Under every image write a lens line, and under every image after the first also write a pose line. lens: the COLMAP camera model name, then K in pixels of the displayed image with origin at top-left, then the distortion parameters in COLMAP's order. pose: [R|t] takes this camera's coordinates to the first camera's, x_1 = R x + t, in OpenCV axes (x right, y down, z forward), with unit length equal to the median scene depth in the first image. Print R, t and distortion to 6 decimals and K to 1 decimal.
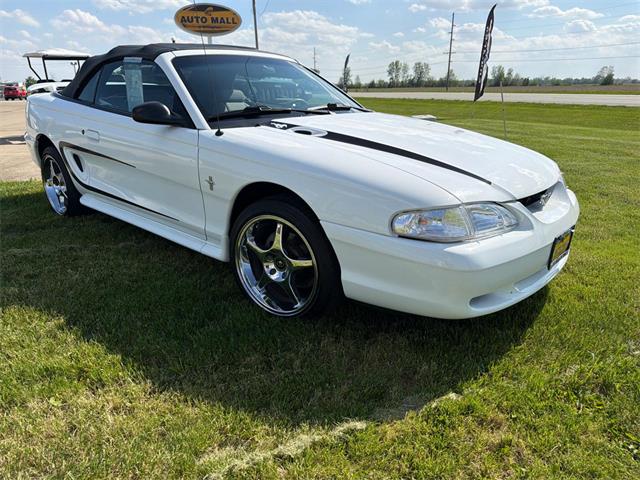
lens RADIAL K [[466.4, 0, 321.4], [0, 466.4, 249.5], [0, 0, 1]] dist [0.004287, -0.002465]
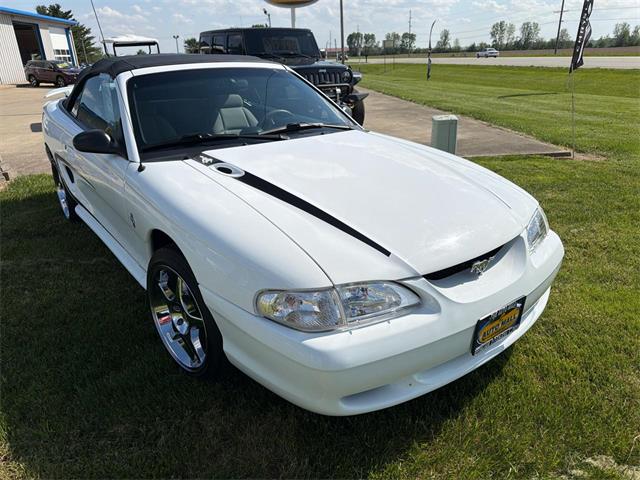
lens RADIAL K [[471.3, 0, 320.0], [0, 471.3, 240.0], [0, 0, 1]] dist [-0.002151, -0.000037]
pose [[0.980882, 0.049796, -0.188126, 0.275786], [-0.041445, 0.997984, 0.048068, -0.140626], [0.190140, -0.039352, 0.980968, 0.104023]]
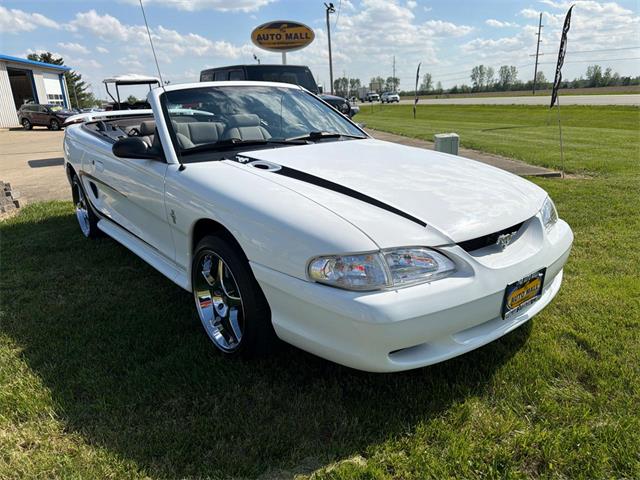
lens RADIAL K [[471.2, 0, 326.5], [0, 471.2, 240.4], [0, 0, 1]] dist [0.002710, -0.003916]
pose [[0.987351, 0.013034, -0.158013, 0.218904], [-0.018887, 0.999188, -0.035595, -0.051782], [0.157420, 0.038130, 0.986795, 0.031846]]
